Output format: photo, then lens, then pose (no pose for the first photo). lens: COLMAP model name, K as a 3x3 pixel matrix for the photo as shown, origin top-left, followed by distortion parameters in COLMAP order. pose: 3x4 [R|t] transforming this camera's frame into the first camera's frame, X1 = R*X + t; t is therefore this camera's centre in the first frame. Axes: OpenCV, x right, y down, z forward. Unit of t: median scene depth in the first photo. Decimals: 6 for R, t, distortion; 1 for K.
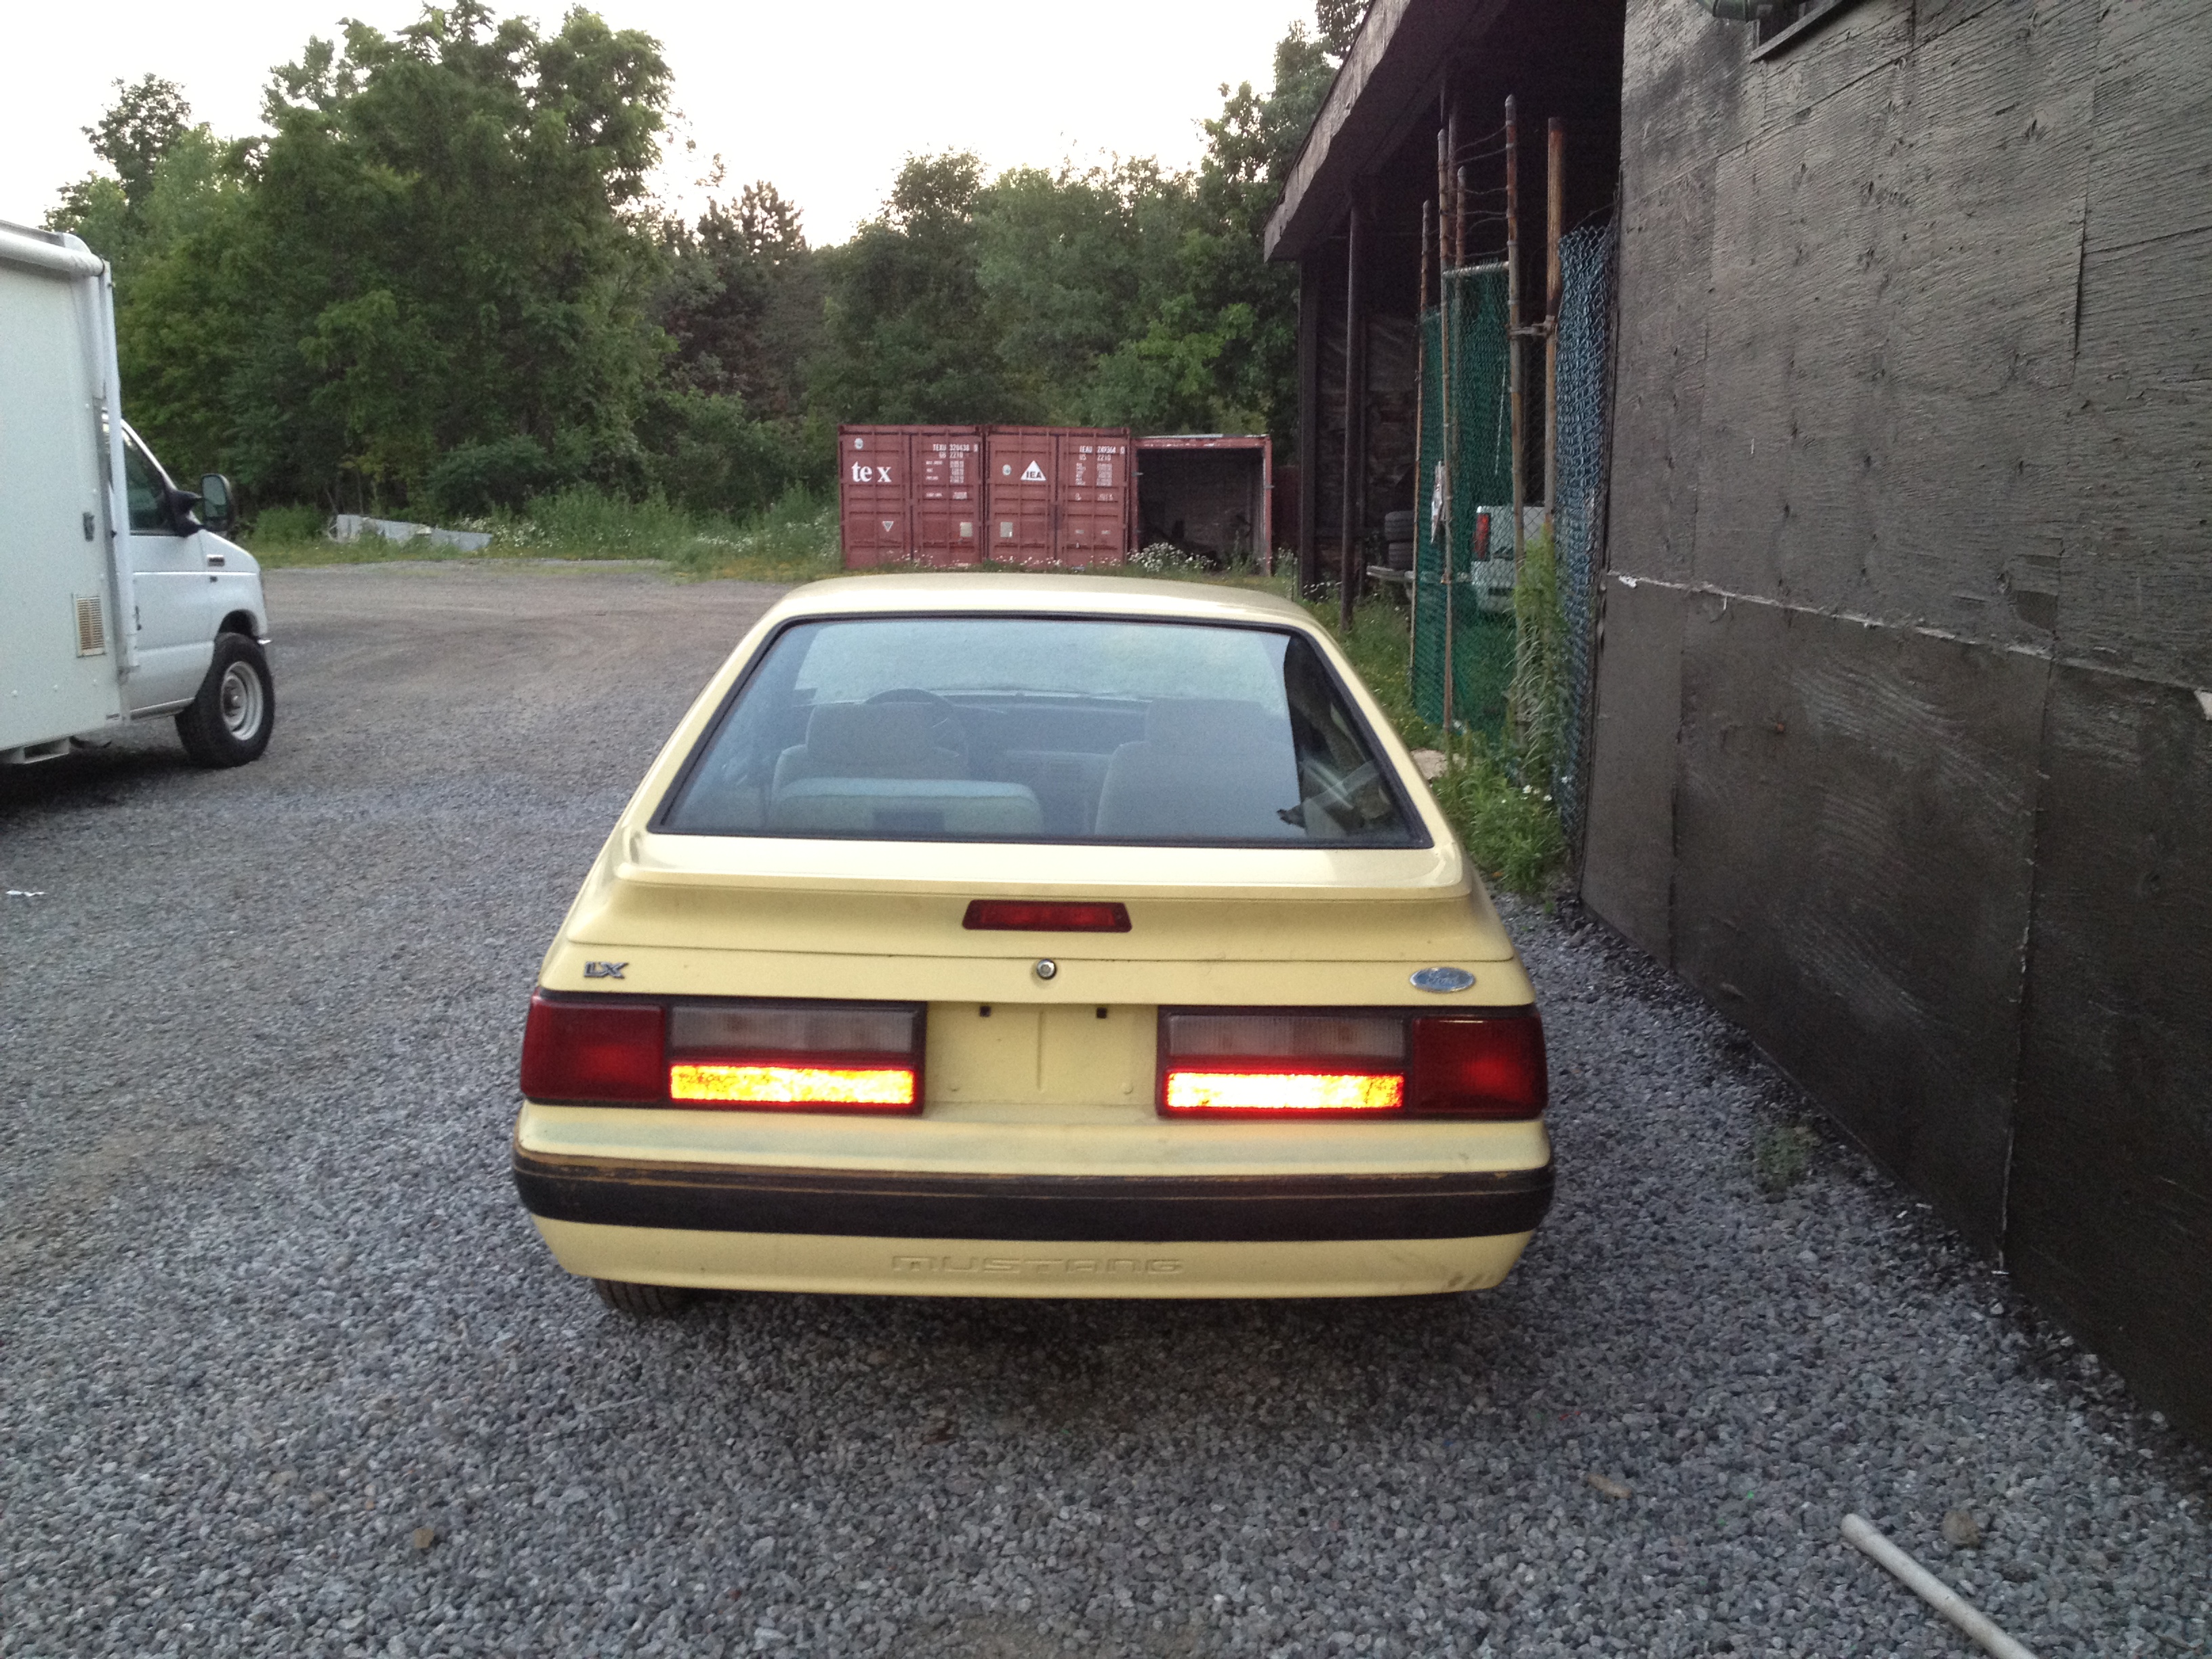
lens RADIAL K [[2268.8, 0, 1105.6], [0, 2268.8, 830.6], [0, 0, 1]] dist [0.013919, 0.000000]
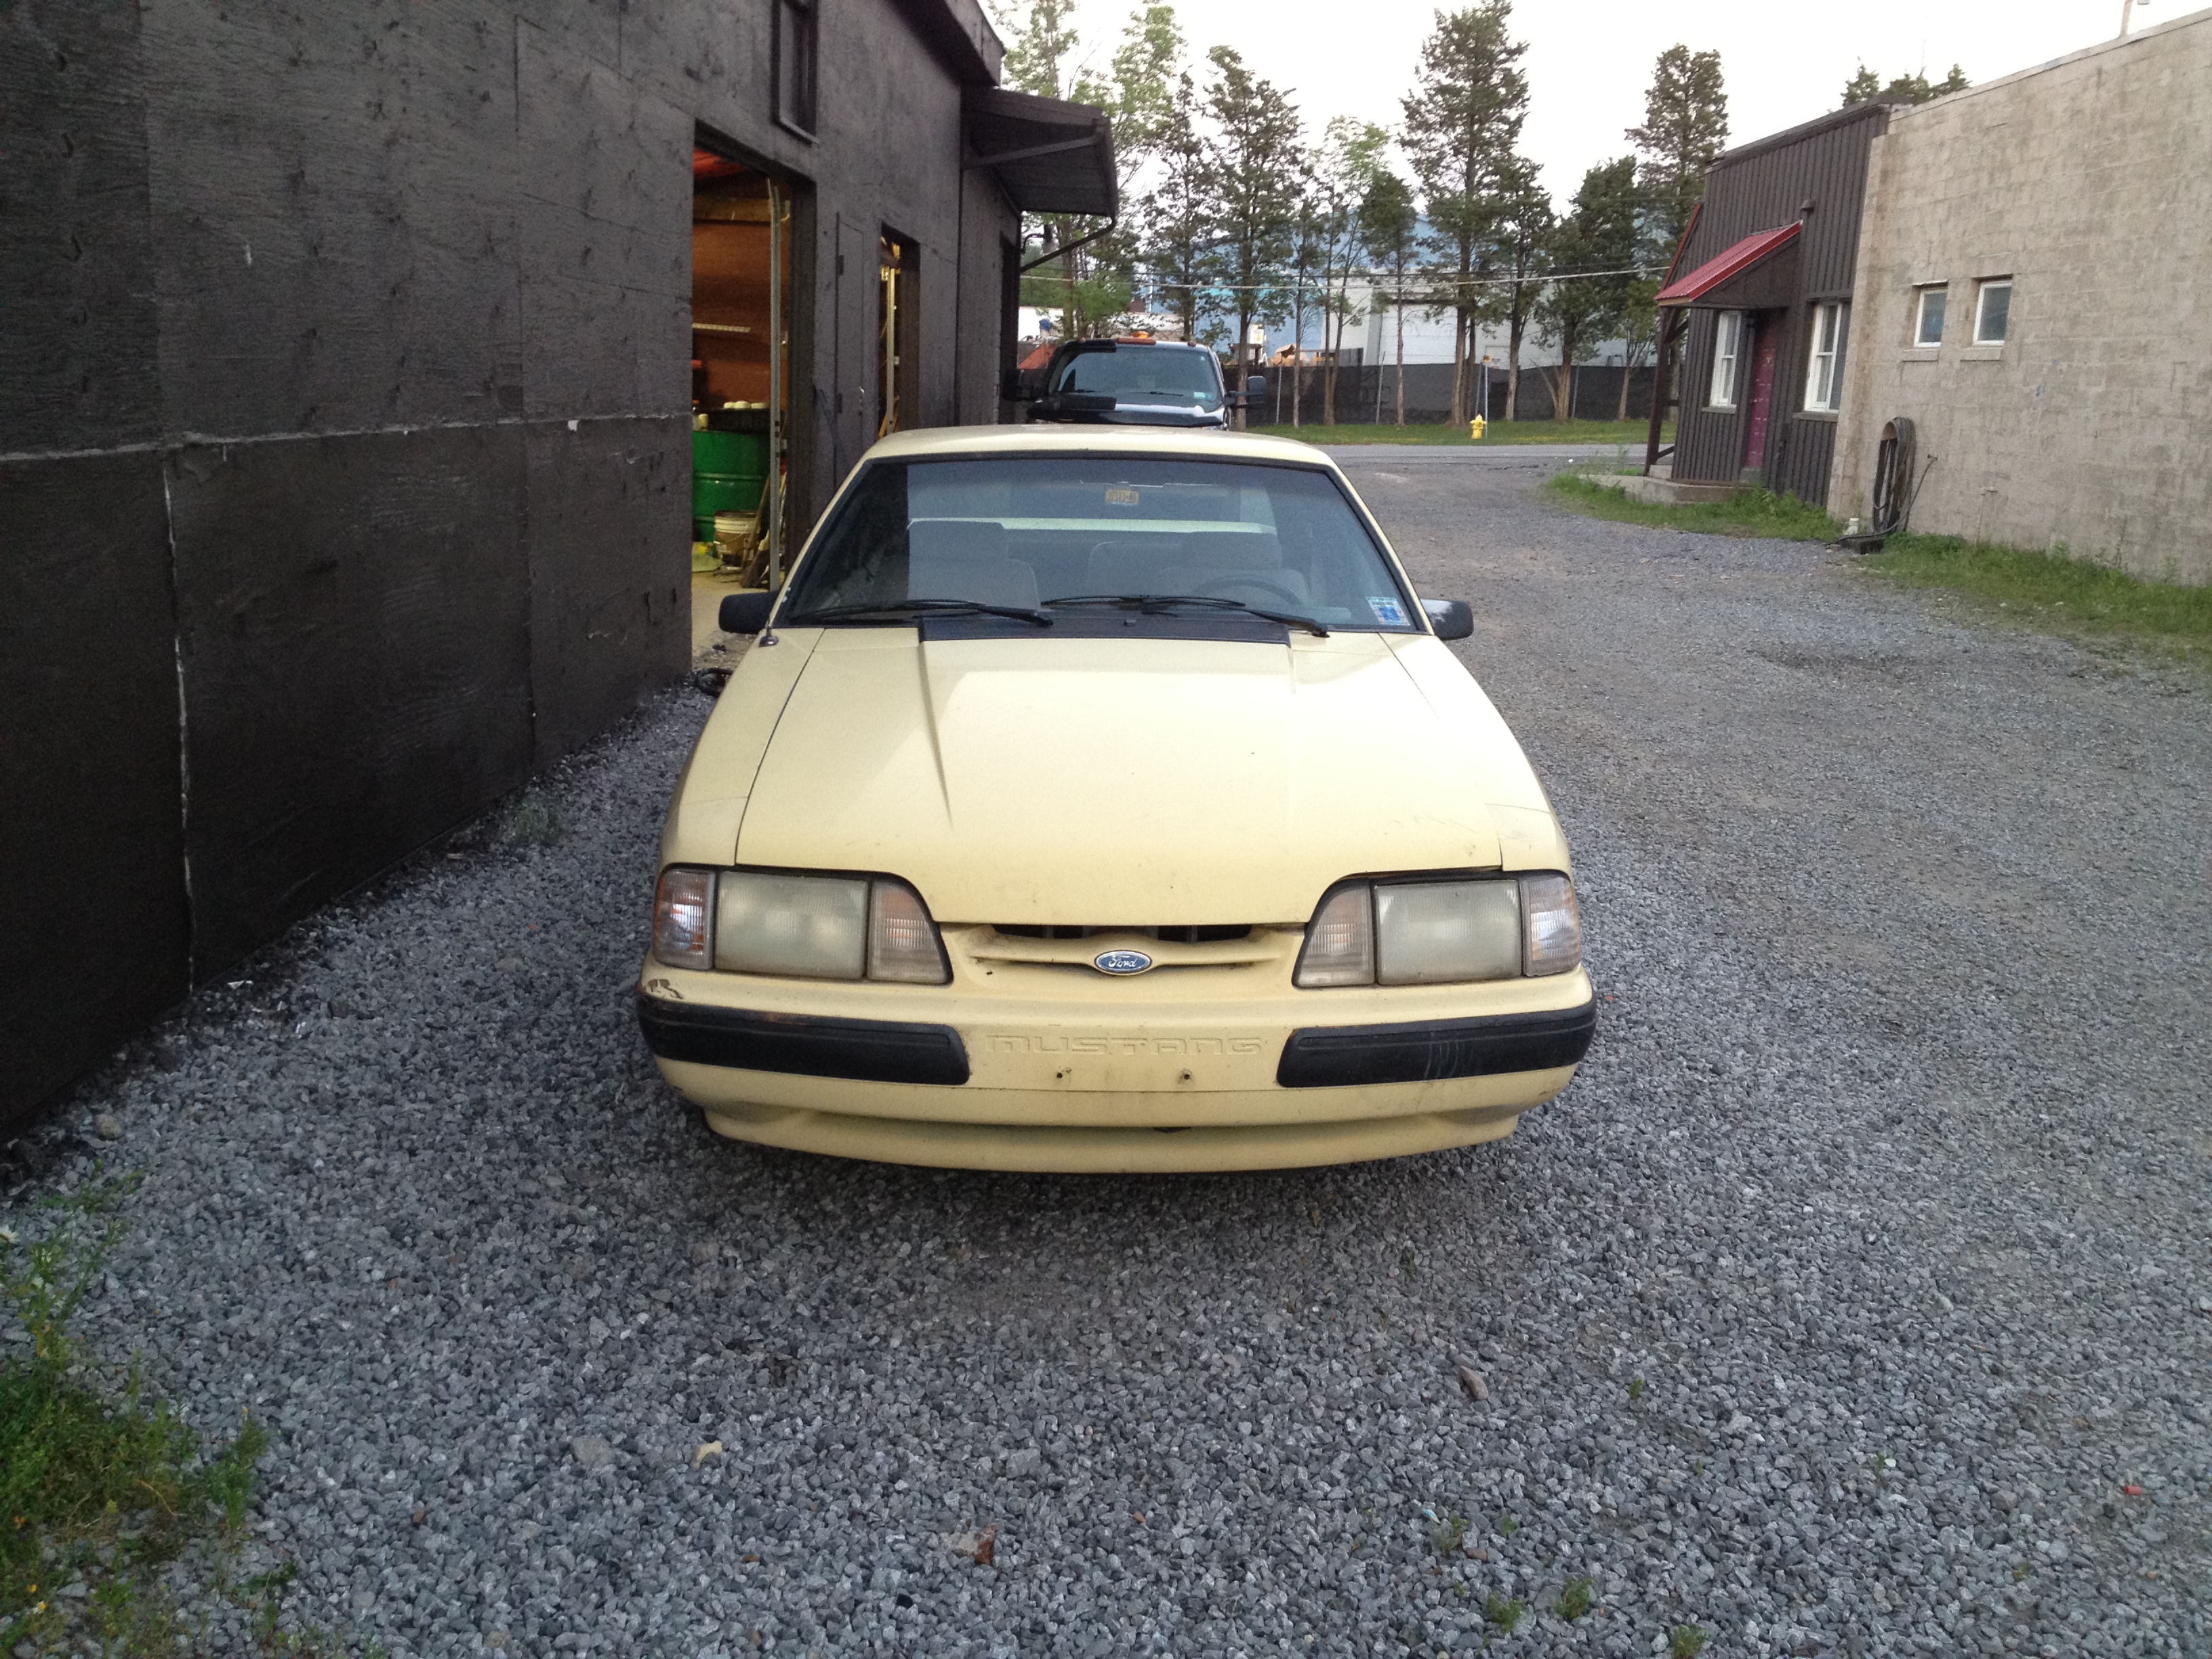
lens RADIAL K [[2268.8, 0, 1102.0], [0, 2268.8, 829.4], [0, 0, 1]] dist [0.013919, 0.000000]
pose [[-0.998140, -0.058058, 0.018593, -0.067640], [-0.048081, 0.937222, 0.345403, -0.331348], [-0.037479, 0.343867, -0.938270, 2.219720]]
